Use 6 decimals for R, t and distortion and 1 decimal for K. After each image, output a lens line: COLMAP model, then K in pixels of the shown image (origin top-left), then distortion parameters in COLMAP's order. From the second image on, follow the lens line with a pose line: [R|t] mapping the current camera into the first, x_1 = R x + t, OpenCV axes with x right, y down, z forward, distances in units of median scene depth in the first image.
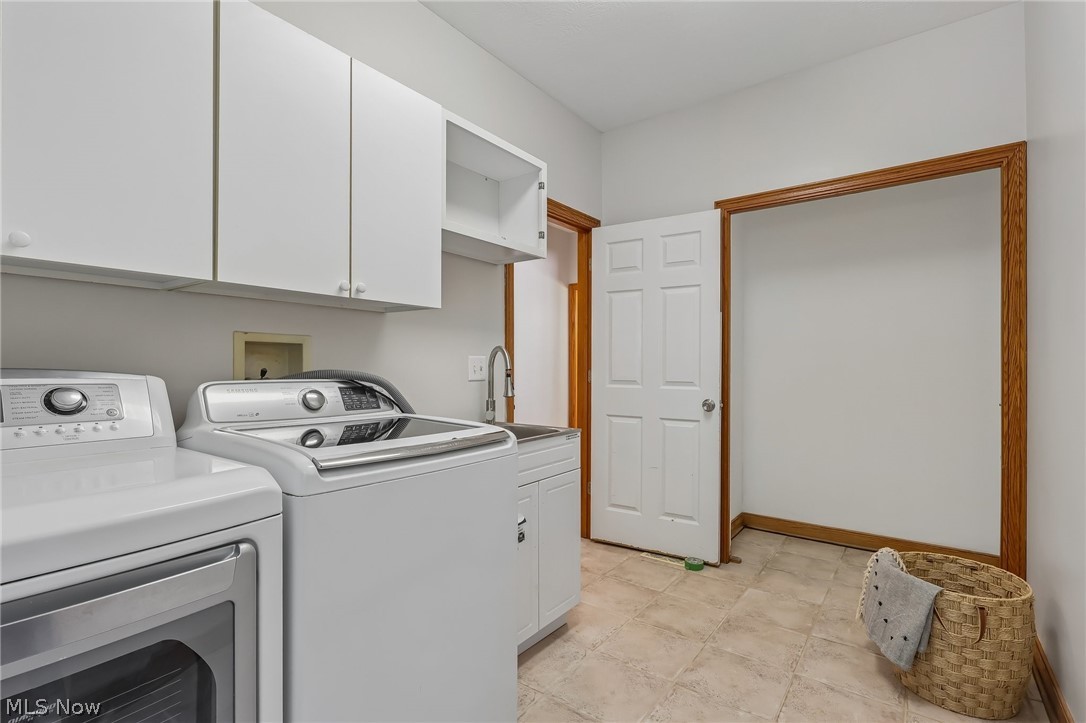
lens RADIAL K [[504.8, 0, 540.0], [0, 504.8, 359.0], [0, 0, 1]] dist [-0.002199, 0.000096]
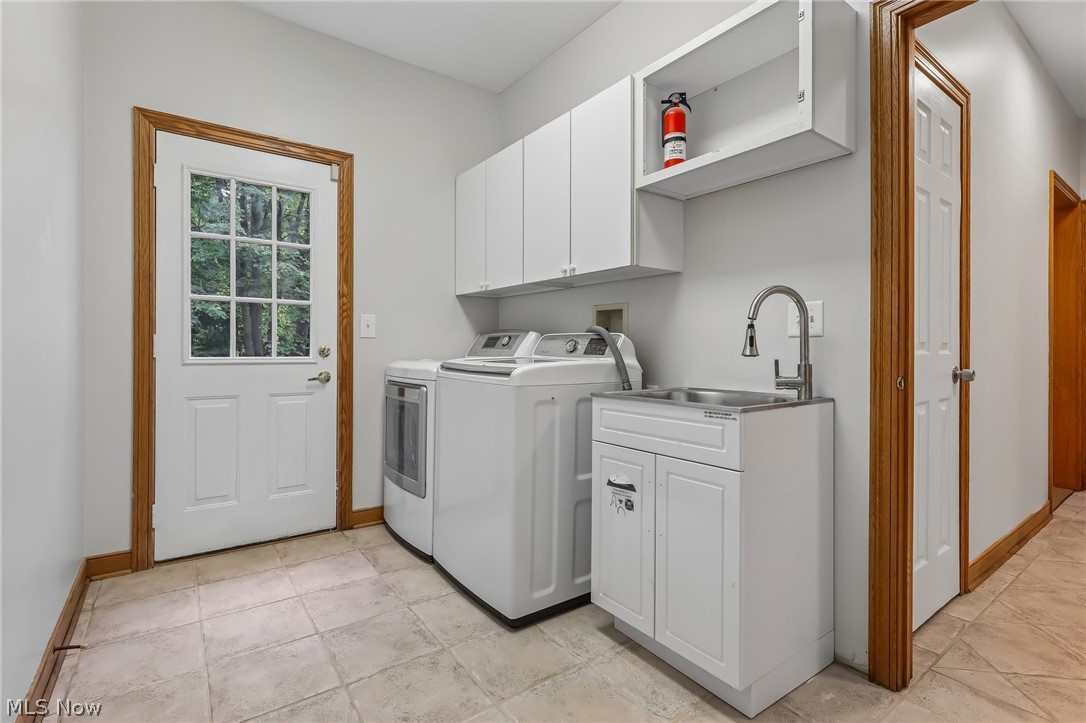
lens RADIAL K [[504.8, 0, 540.0], [0, 504.8, 359.0], [0, 0, 1]] dist [-0.002199, 0.000096]
pose [[-0.290733, 0.000217, -0.956804, 0.856746], [-0.006912, 0.999973, 0.002327, 0.094874], [0.956779, 0.007290, -0.290724, 1.102971]]
